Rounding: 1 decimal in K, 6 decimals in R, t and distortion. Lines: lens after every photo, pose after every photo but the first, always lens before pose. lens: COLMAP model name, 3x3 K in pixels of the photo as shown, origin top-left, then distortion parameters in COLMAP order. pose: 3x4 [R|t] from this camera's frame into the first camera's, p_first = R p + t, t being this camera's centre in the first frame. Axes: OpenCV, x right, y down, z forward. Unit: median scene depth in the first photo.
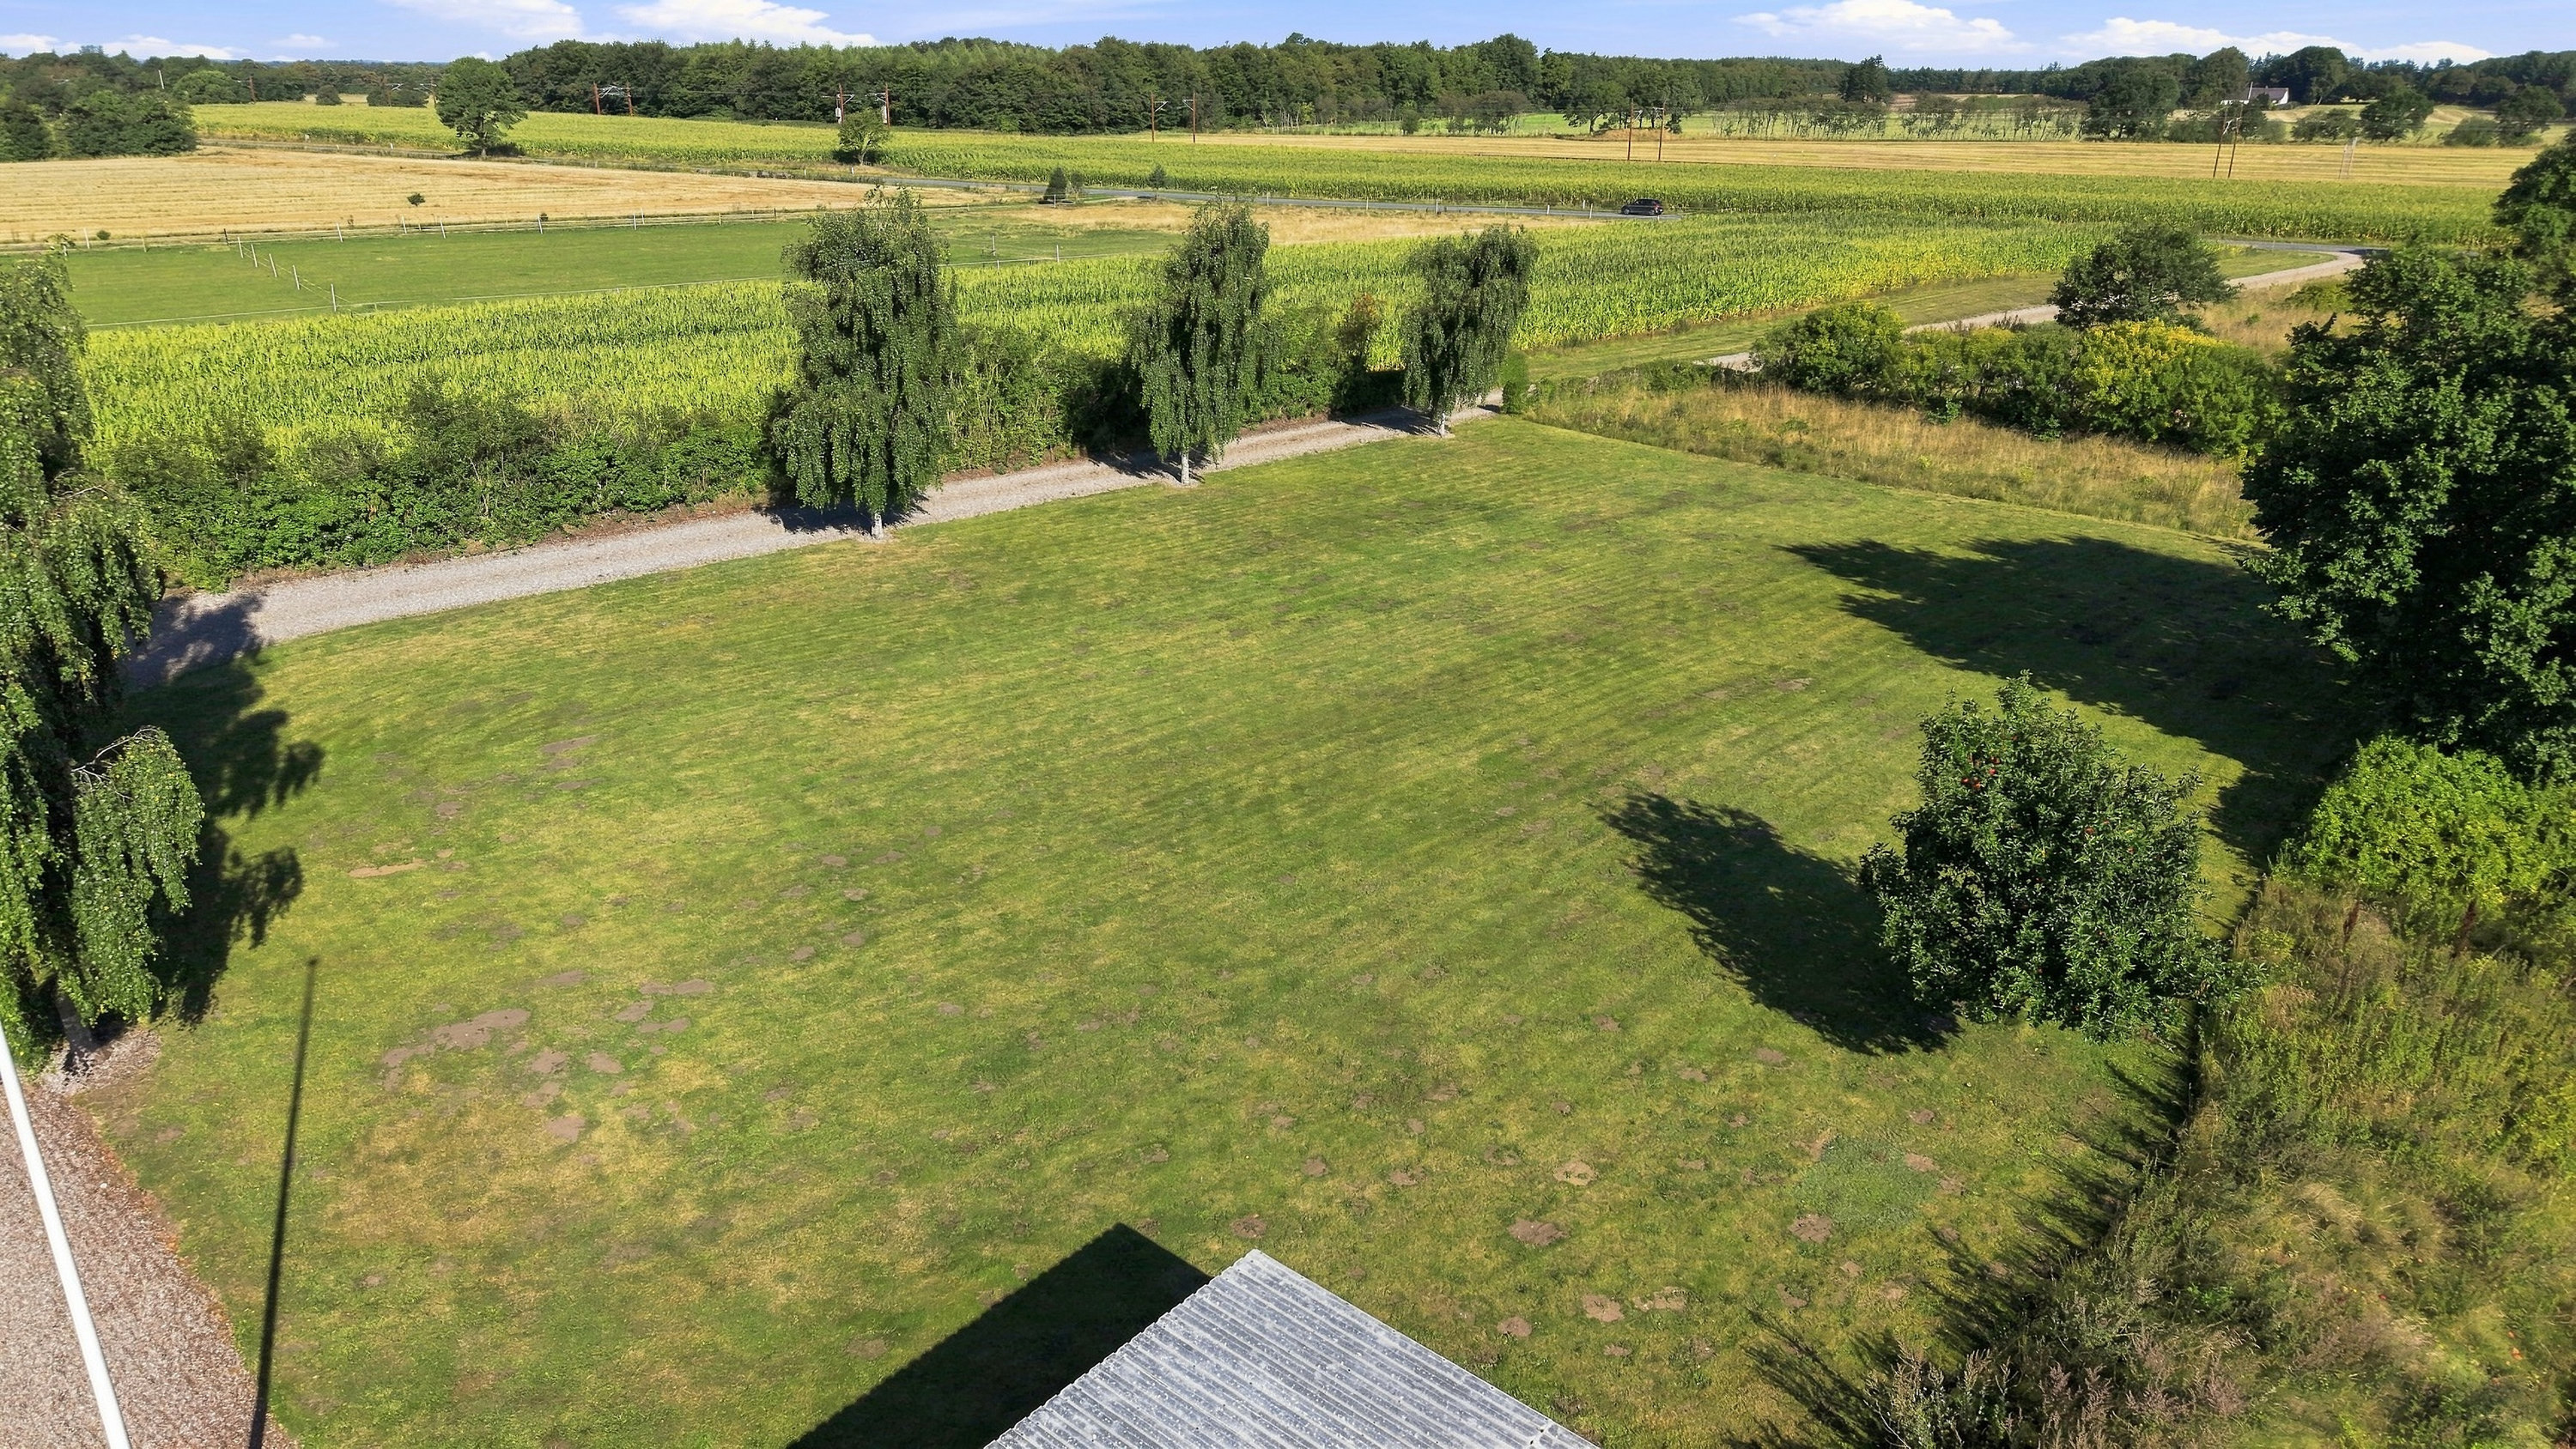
lens RADIAL K [[1729.5, 0, 1286.8], [0, 1729.5, 714.2], [0, 0, 1]] dist [0.029543, -0.028684]
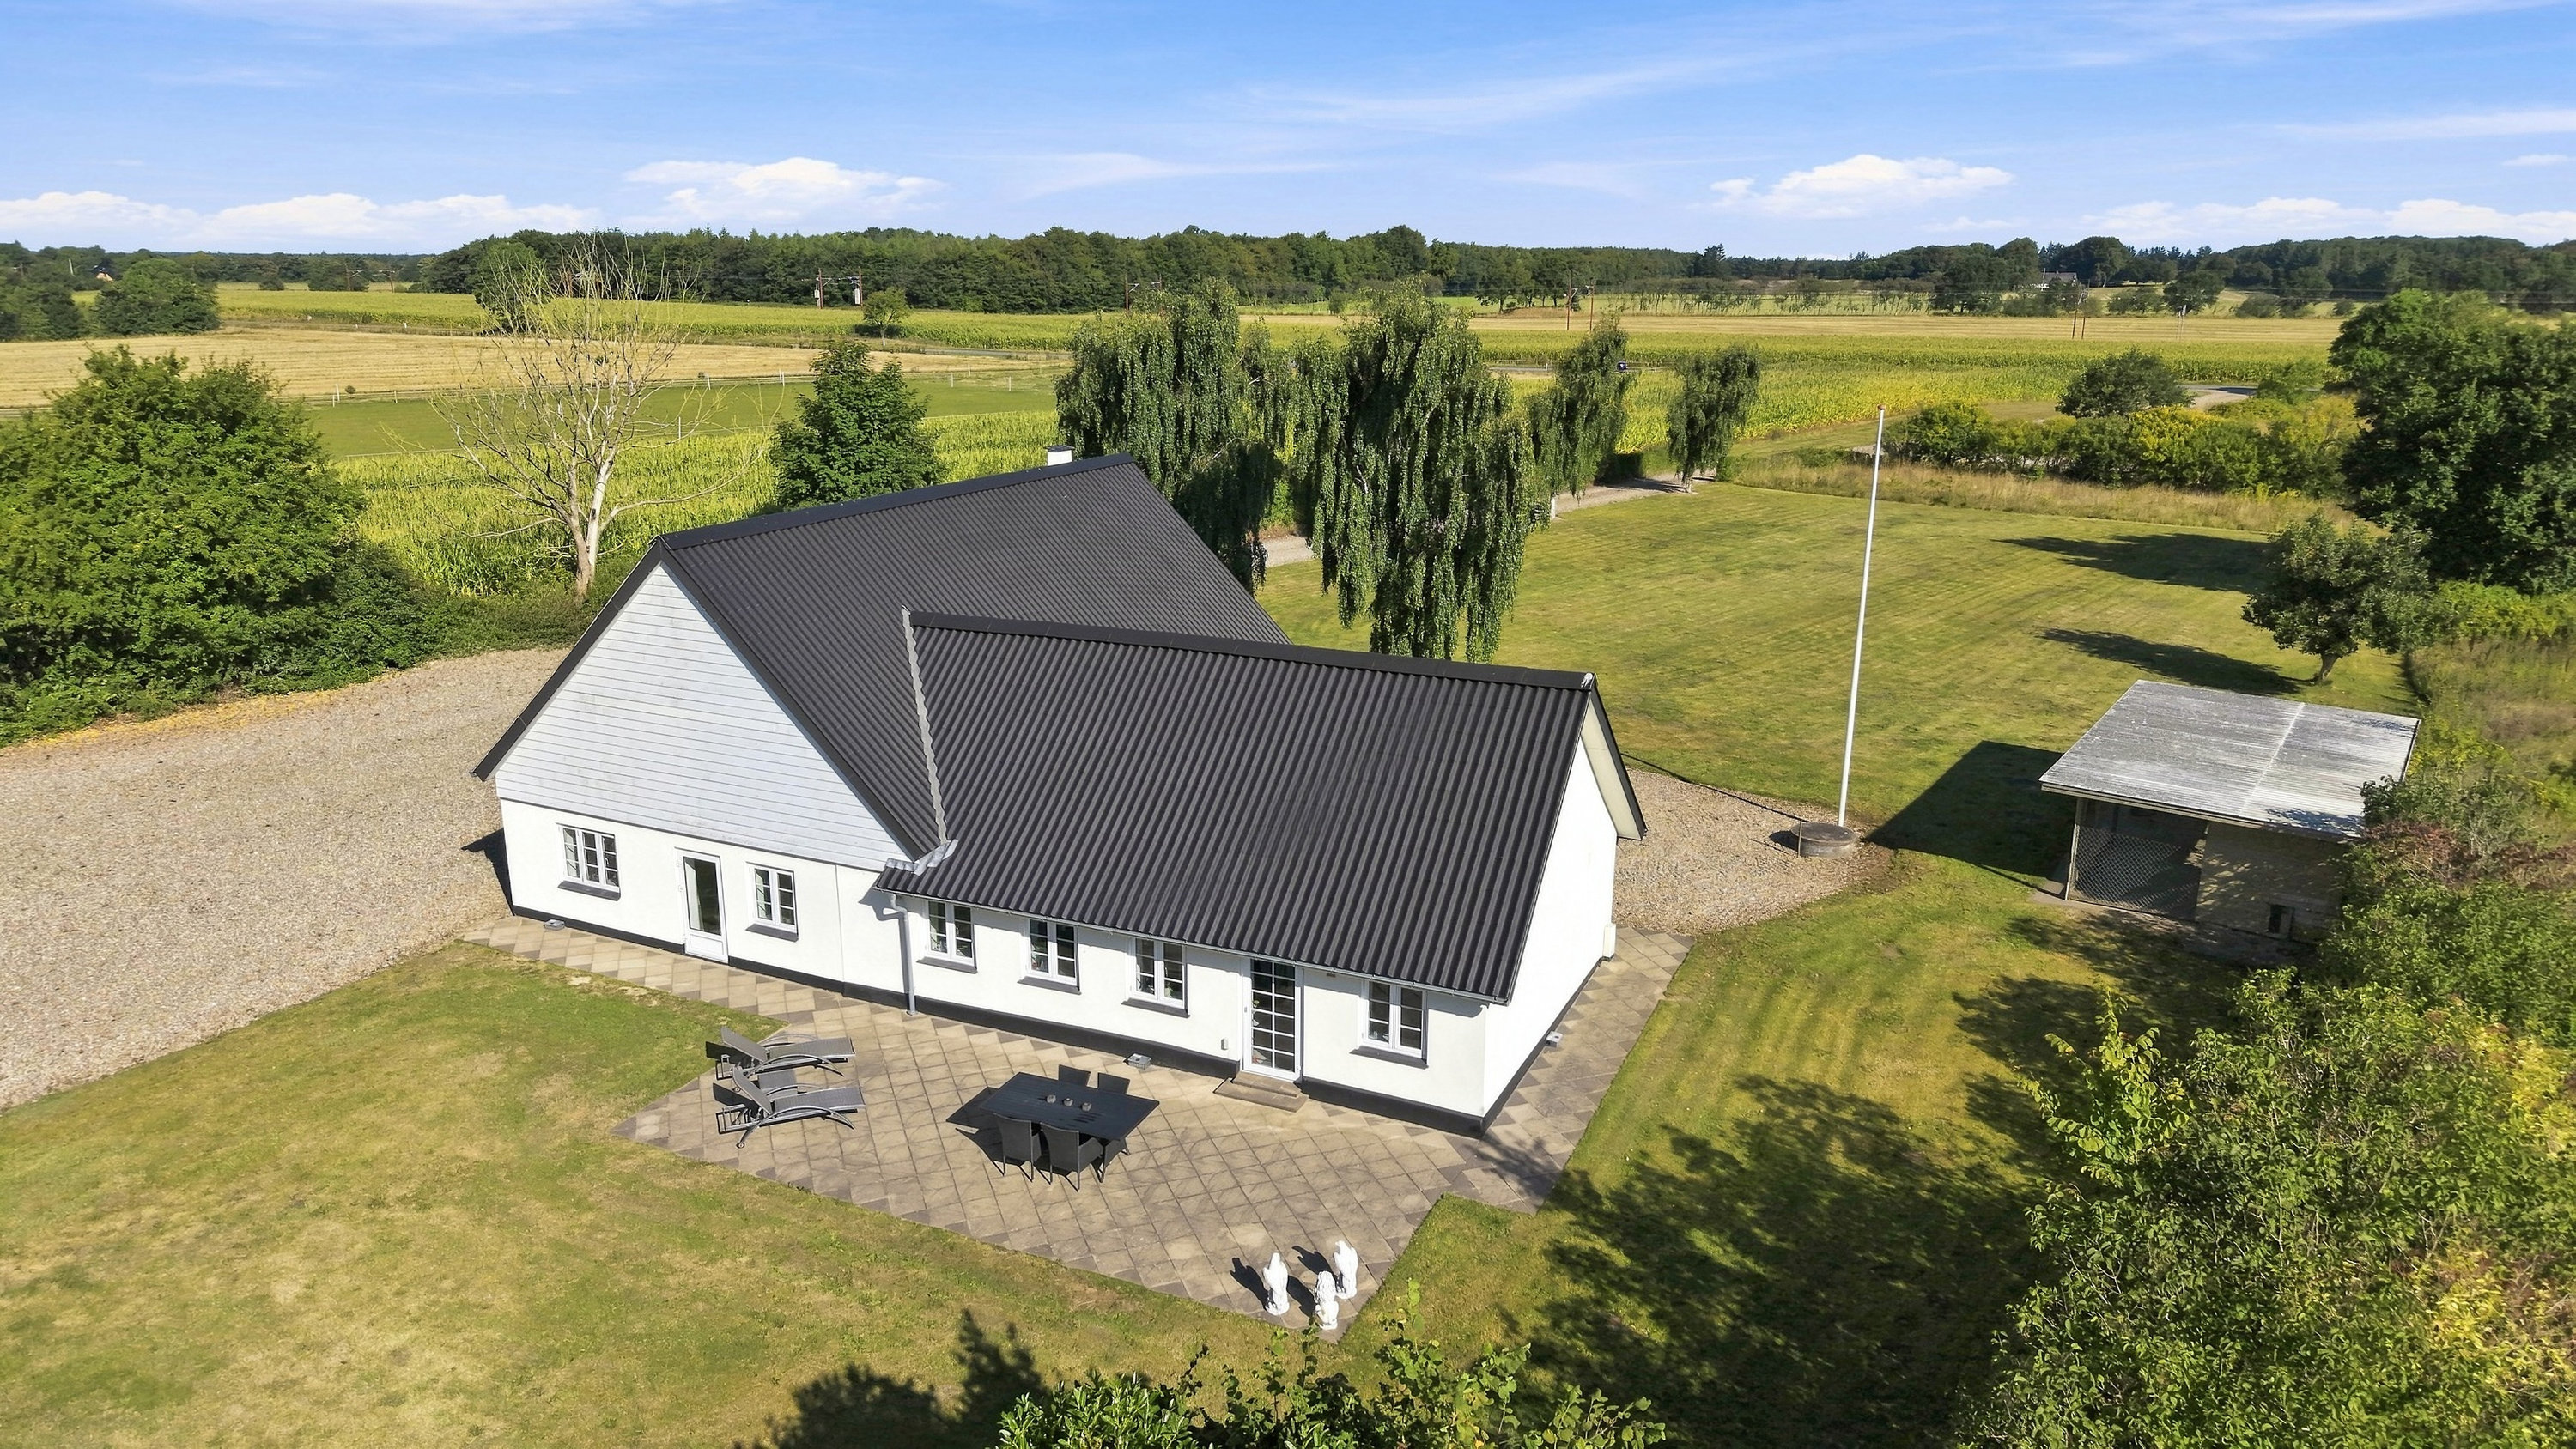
lens RADIAL K [[1719.2, 0, 1288.0], [0, 1719.2, 724.5], [0, 0, 1]] dist [0.059131, -0.075182]
pose [[0.995782, -0.025224, 0.088212, -0.120422], [0.033327, 0.995235, -0.091629, 0.046868], [-0.085480, 0.094182, 0.991878, -0.110738]]
